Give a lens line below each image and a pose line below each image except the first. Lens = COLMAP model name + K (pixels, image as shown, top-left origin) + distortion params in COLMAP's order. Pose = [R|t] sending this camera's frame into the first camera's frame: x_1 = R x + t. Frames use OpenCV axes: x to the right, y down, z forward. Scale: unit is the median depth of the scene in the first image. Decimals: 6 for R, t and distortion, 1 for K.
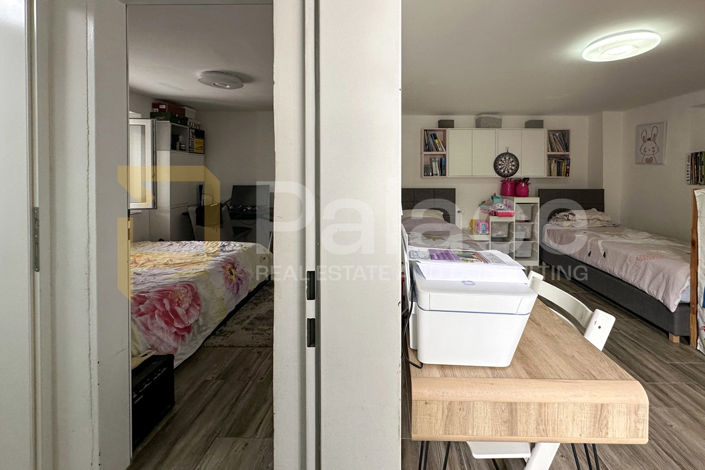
lens RADIAL K [[299.6, 0, 352.5], [0, 299.6, 189.4], [0, 0, 1]] dist [-0.000310, 0.000168]
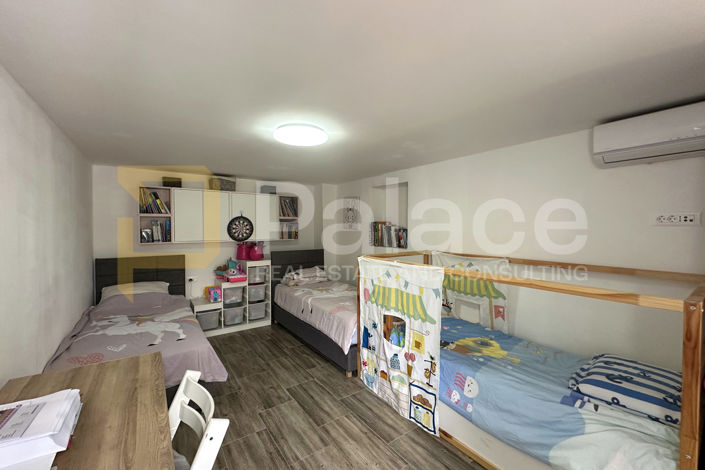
lens RADIAL K [[289.4, 0, 353.3], [0, 289.4, 232.5], [0, 0, 1]] dist [-0.000873, -0.000003]
pose [[0.813104, -0.019083, 0.581806, 0.261665], [0.014119, 0.999815, 0.013061, -0.078124], [-0.581947, -0.002405, 0.813223, -0.002443]]
